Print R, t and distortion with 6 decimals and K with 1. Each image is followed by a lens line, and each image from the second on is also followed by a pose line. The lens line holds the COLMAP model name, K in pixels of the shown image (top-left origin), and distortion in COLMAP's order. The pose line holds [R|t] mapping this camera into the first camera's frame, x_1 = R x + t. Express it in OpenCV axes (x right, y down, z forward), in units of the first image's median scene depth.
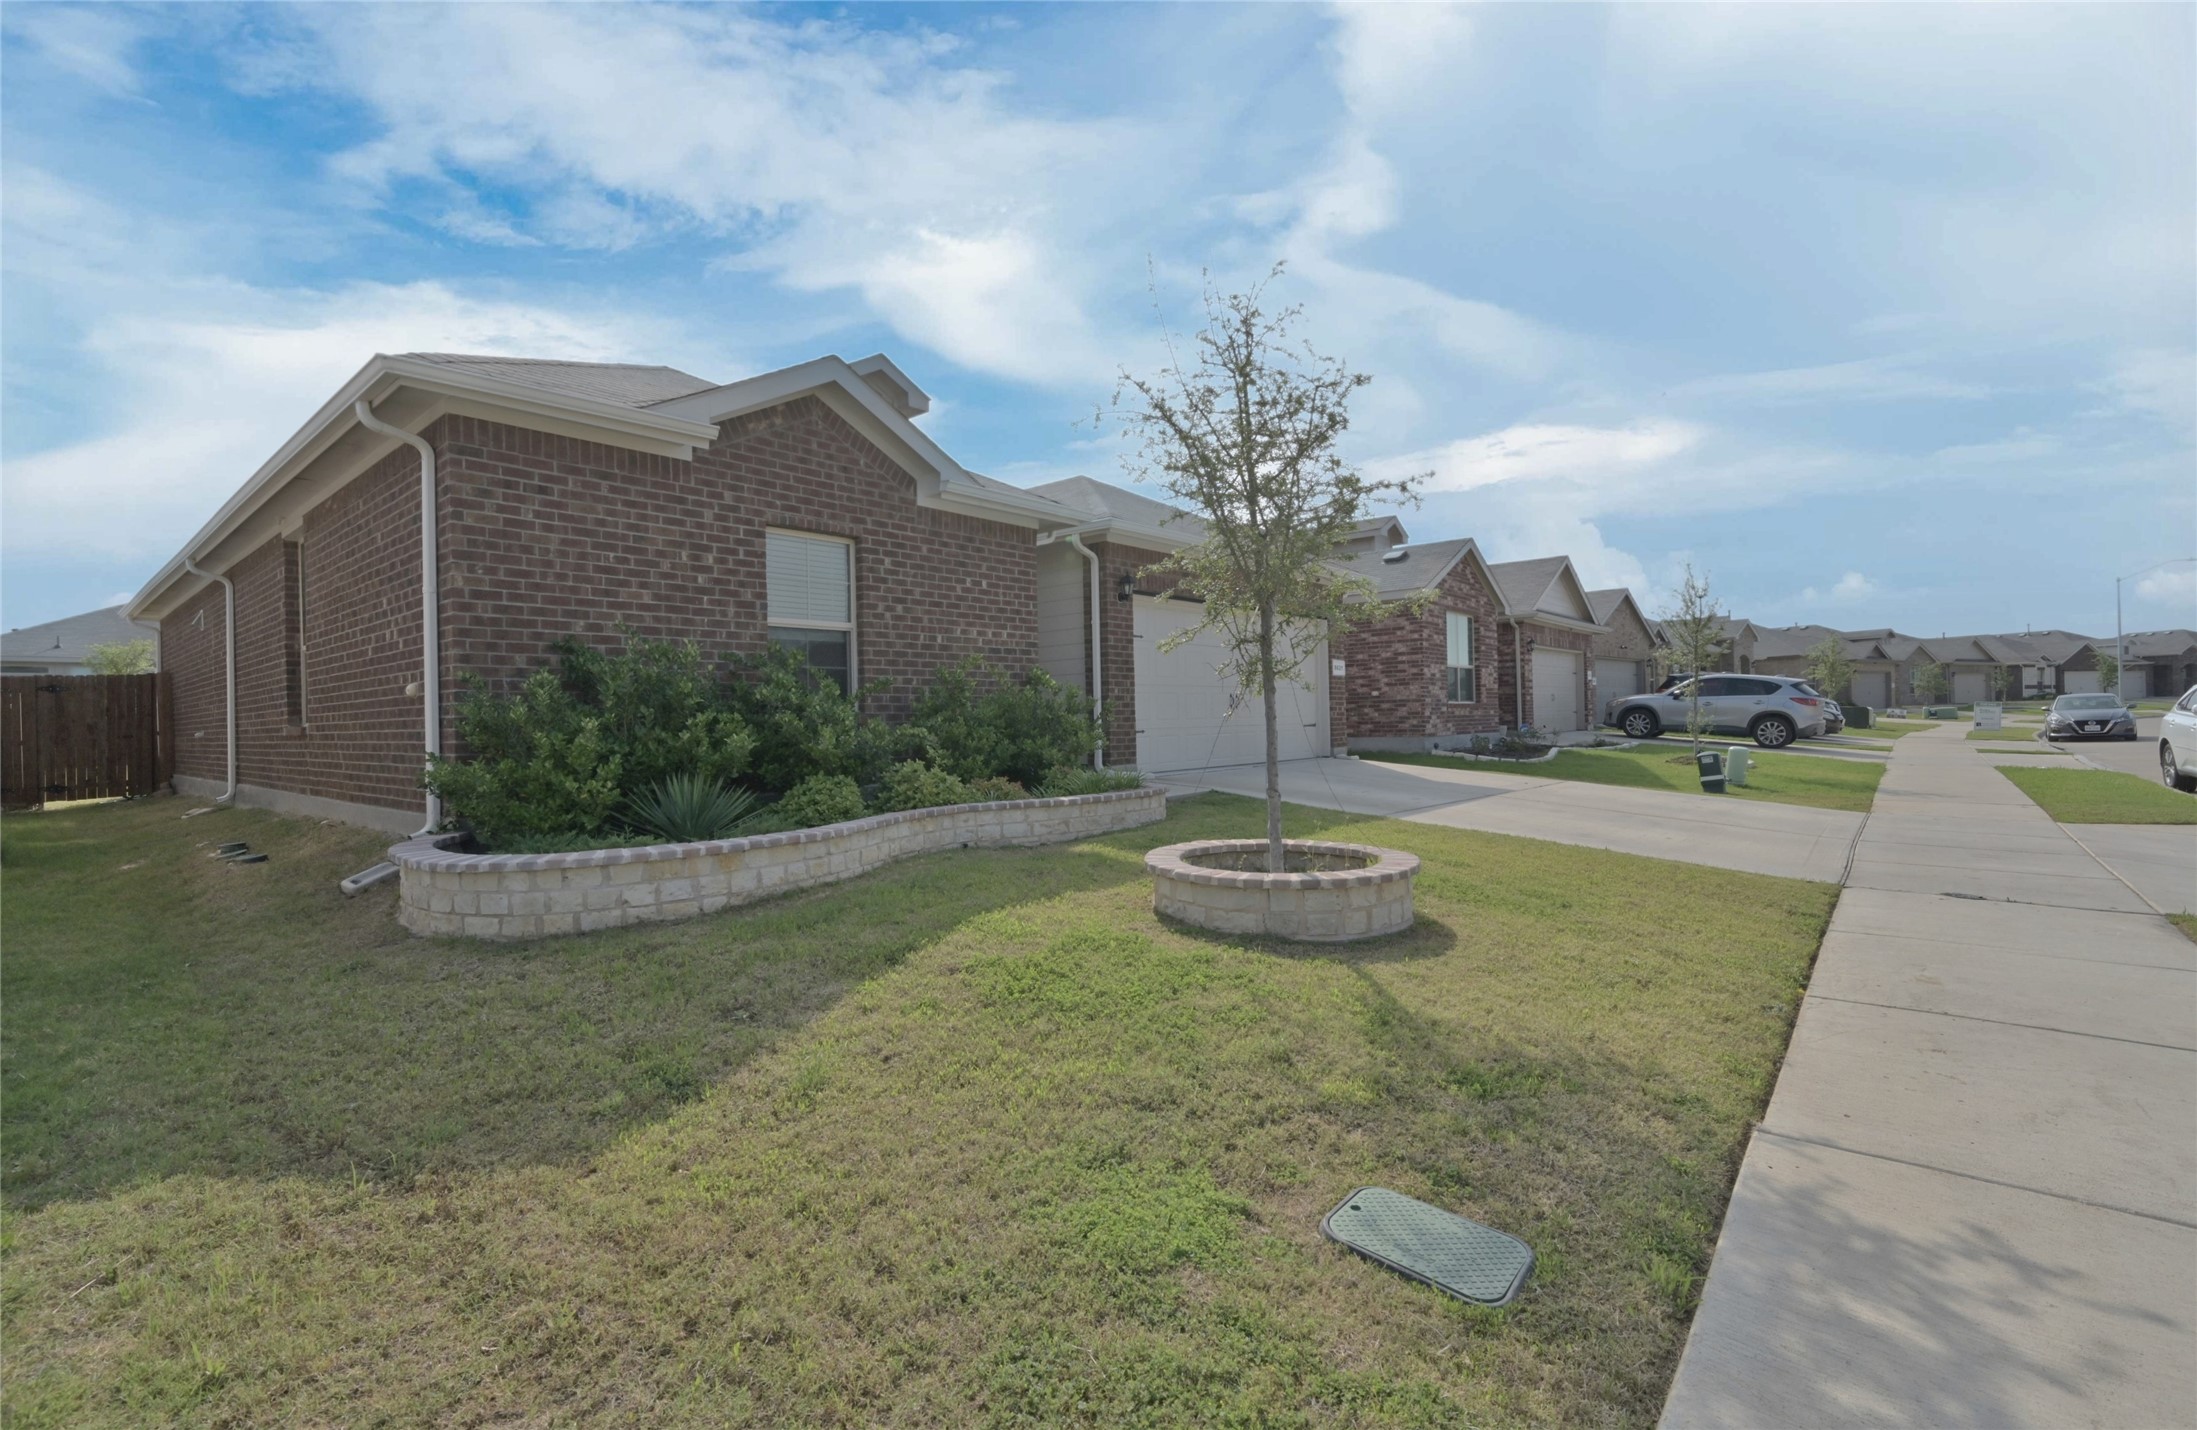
lens RADIAL K [[954.1, 0, 1101.4], [0, 954.1, 715.7], [0, 0, 1]] dist [0.000992, 0.000034]
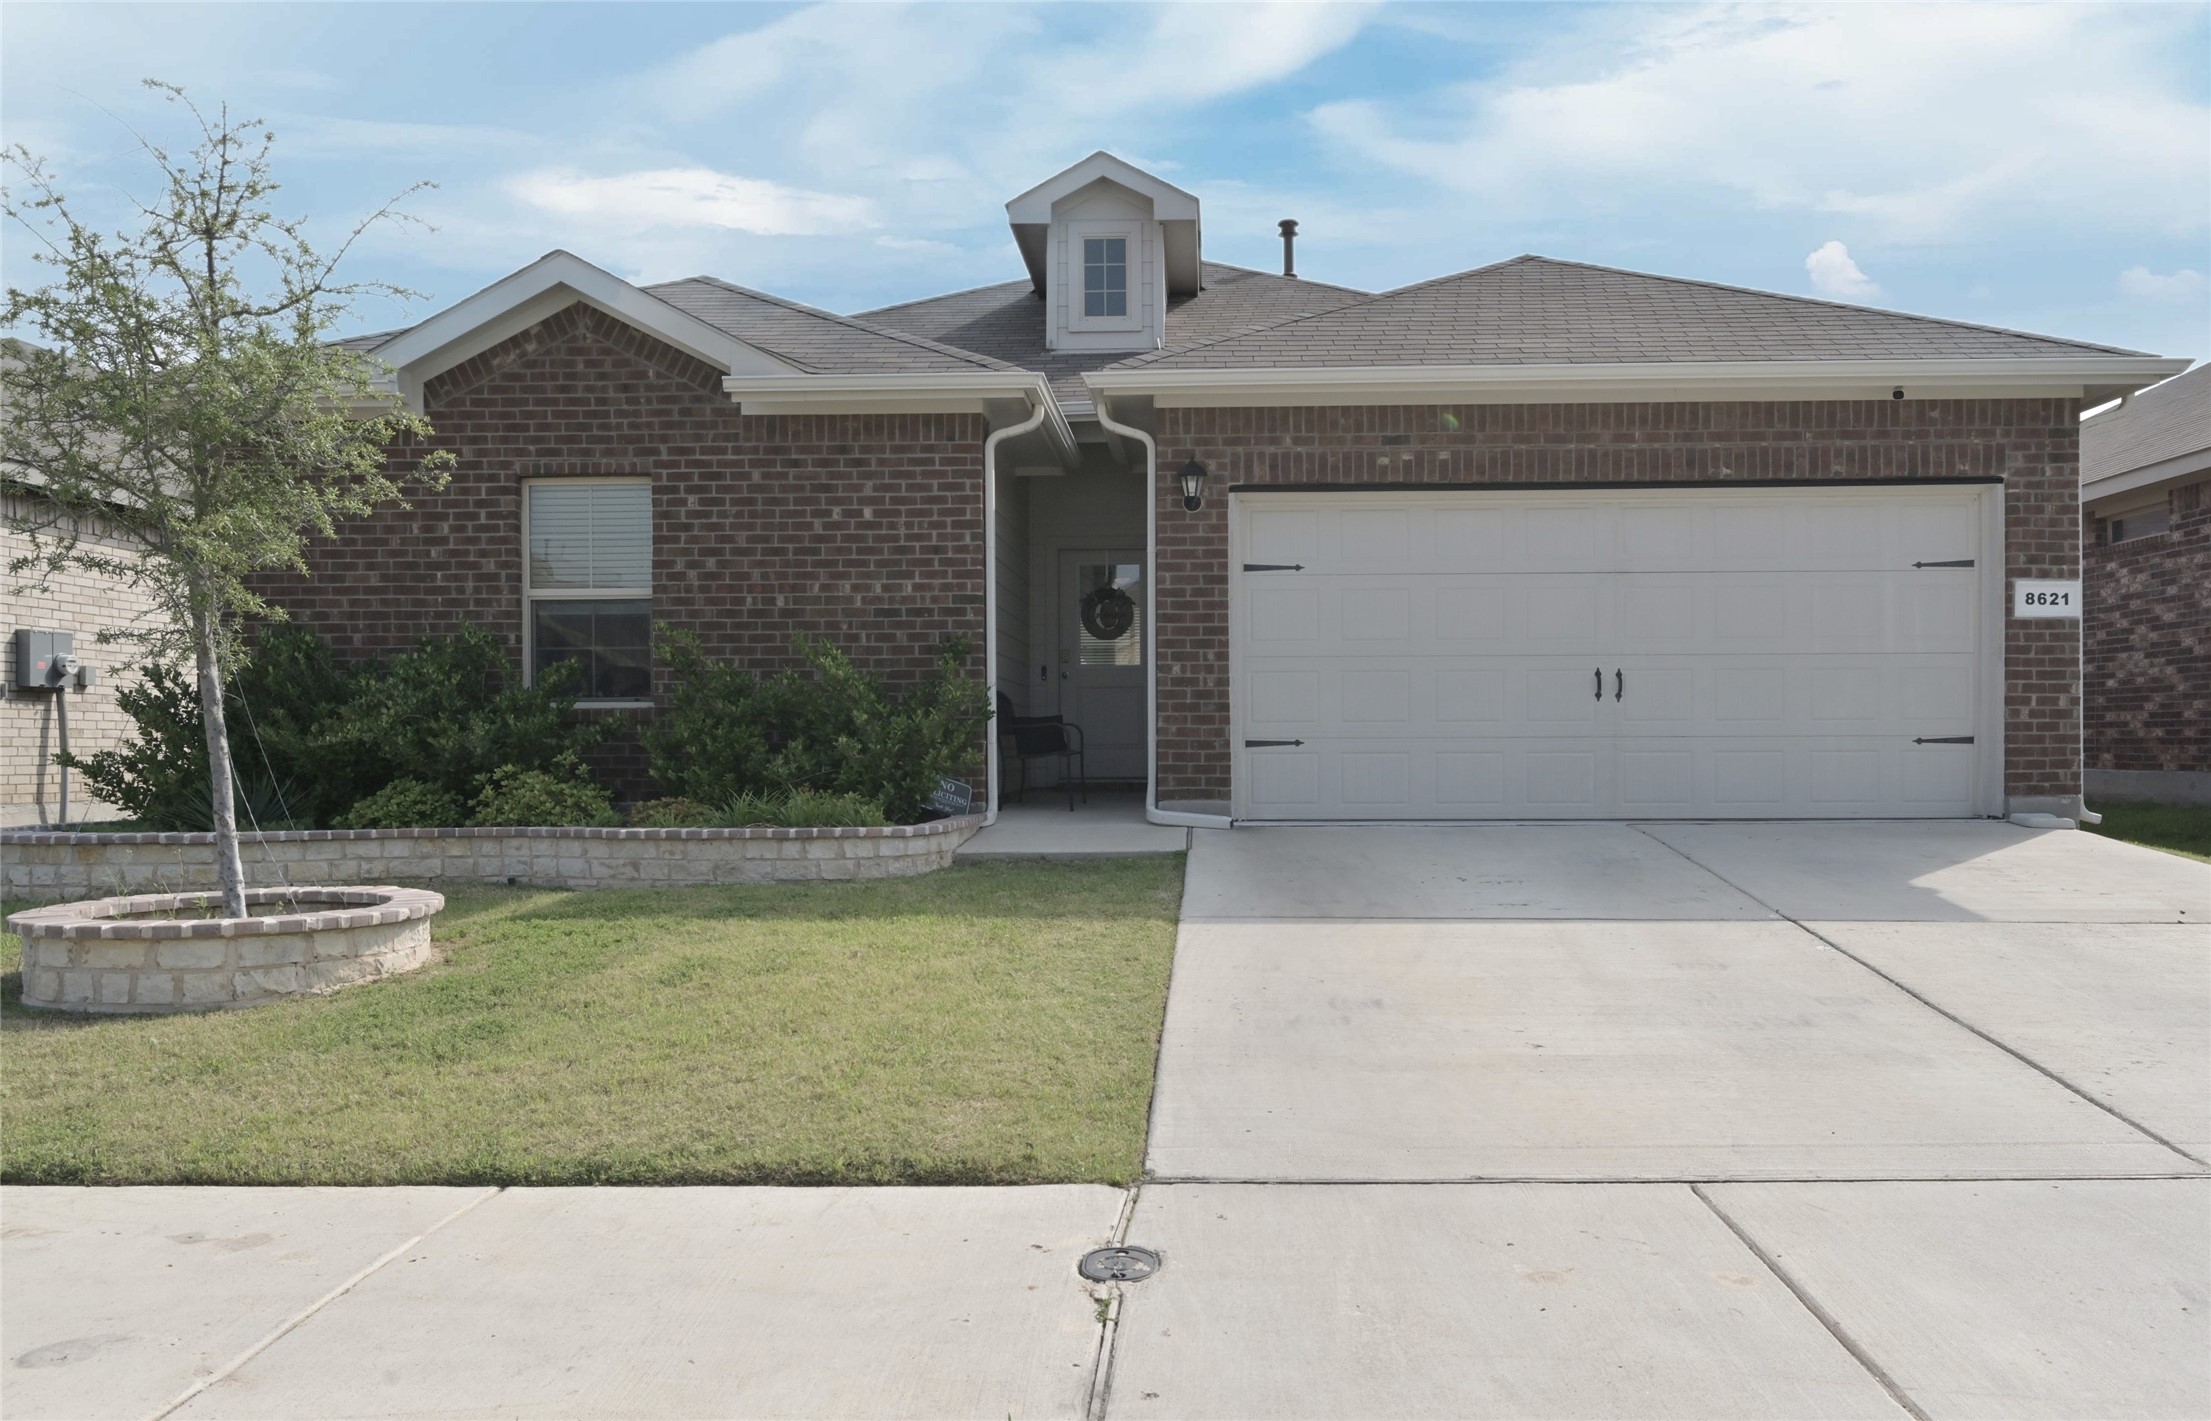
lens RADIAL K [[1646.0, 0, 1176.7], [0, 1646.0, 761.9], [0, 0, 1]] dist [-0.004658, -0.002239]
pose [[0.627279, 0.025982, -0.778361, 1.027681], [-0.005378, 0.999564, 0.029032, 0.000894], [0.778776, -0.014025, 0.627145, 0.505702]]
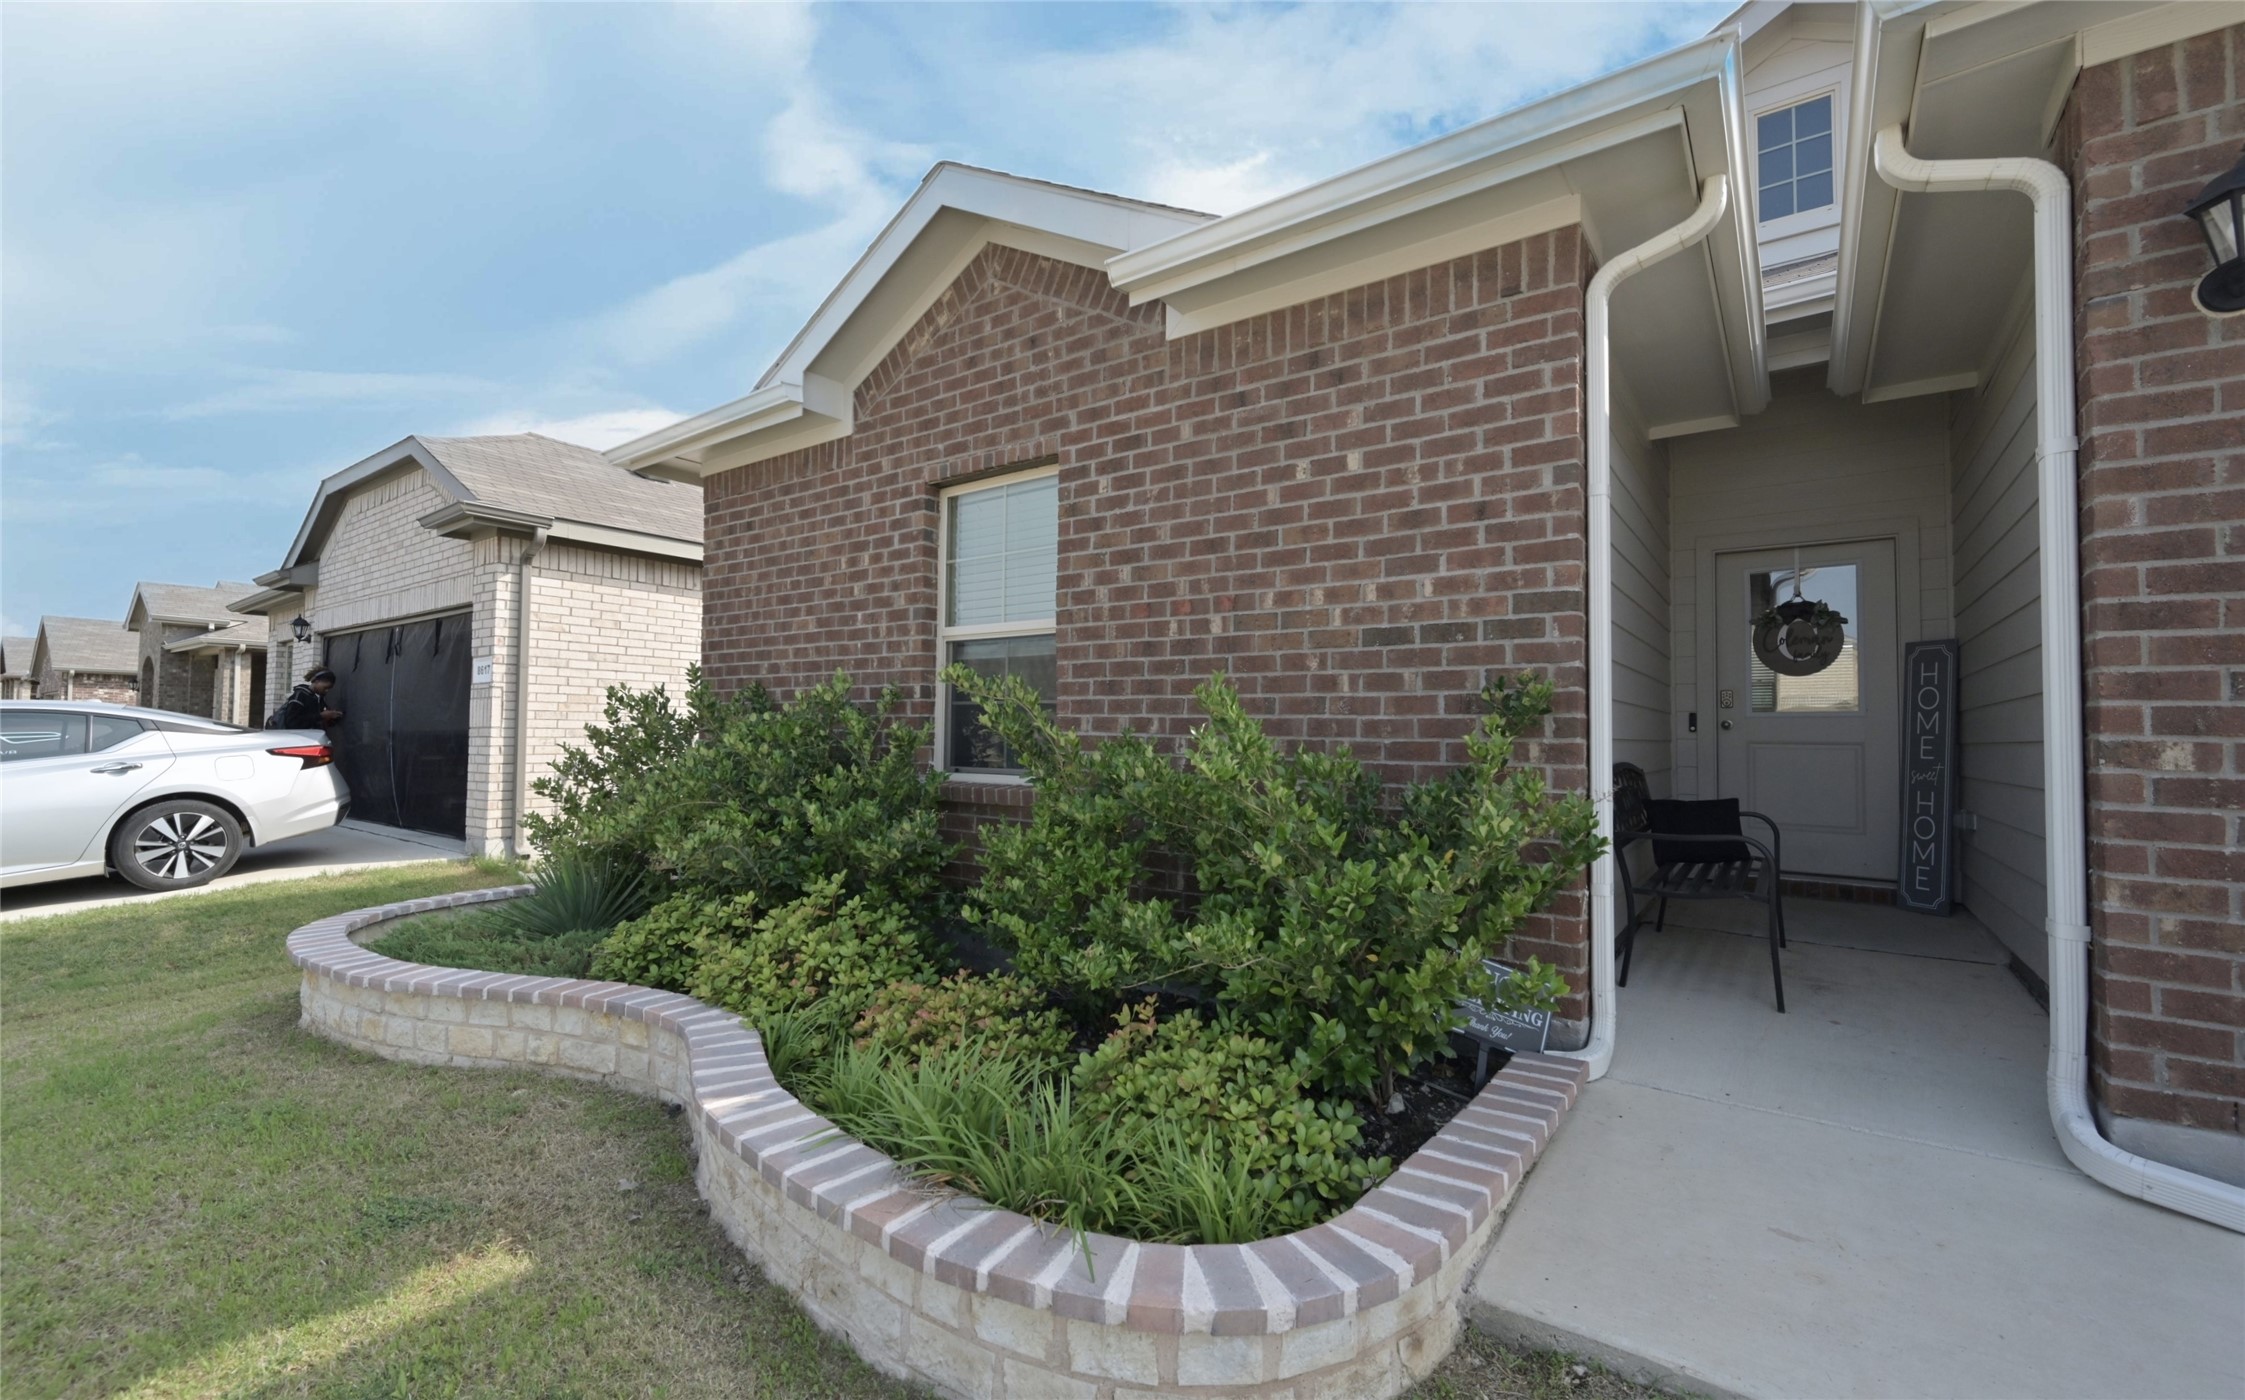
lens RADIAL K [[923.8, 0, 1117.8], [0, 923.8, 699.7], [0, 0, 1]] dist [-0.000852, 0.000213]
pose [[0.066690, -0.016461, -0.997638, 0.259719], [-0.011498, 0.999785, -0.017265, -0.042403], [0.997708, 0.012622, 0.066486, 1.001694]]
